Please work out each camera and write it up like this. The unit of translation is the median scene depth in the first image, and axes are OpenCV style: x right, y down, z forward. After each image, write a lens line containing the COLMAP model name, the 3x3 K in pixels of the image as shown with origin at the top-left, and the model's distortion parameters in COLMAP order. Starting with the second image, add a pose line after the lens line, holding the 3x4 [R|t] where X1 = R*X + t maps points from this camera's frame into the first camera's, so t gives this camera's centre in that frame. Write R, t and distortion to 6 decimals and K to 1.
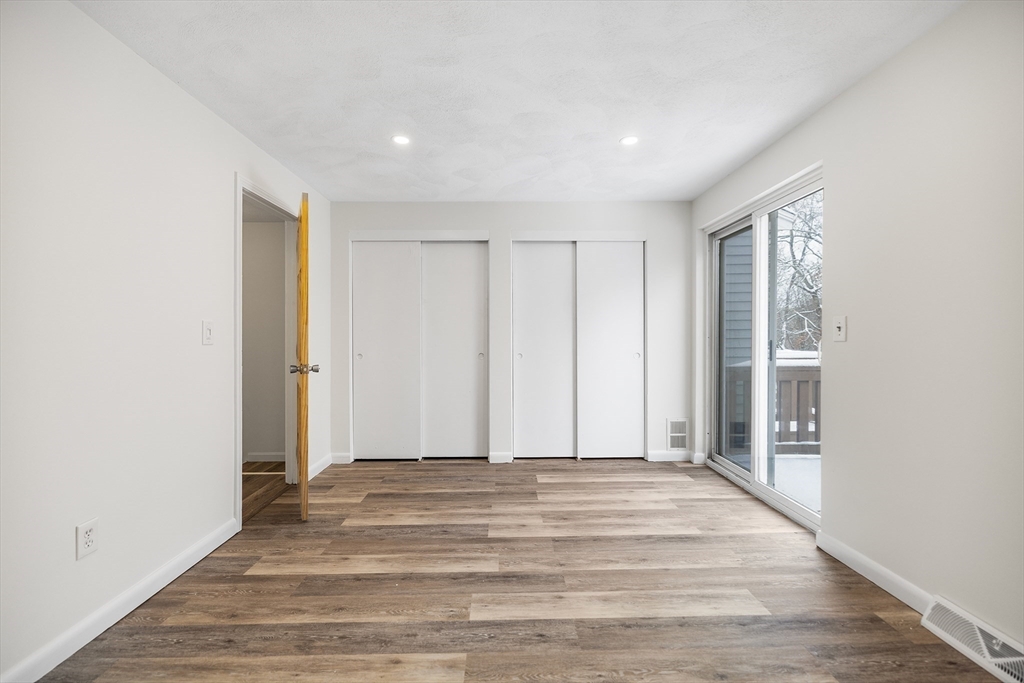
lens RADIAL K [[432.1, 0, 514.4], [0, 432.1, 338.4], [0, 0, 1]] dist [0.003196, -0.001481]
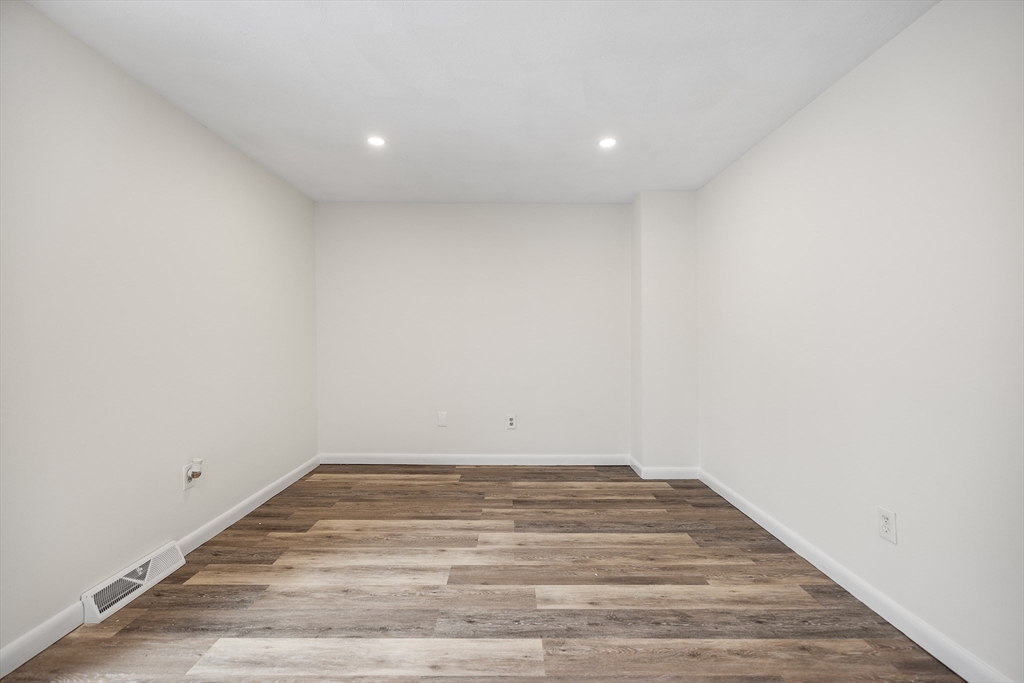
lens RADIAL K [[432.1, 0, 510.4], [0, 432.1, 339.9], [0, 0, 1]] dist [0.003196, -0.001481]
pose [[-0.999674, 0.003622, 0.025256, -0.063777], [0.003884, 0.999939, 0.010343, -0.017310], [-0.025217, 0.010438, -0.999628, 1.995396]]
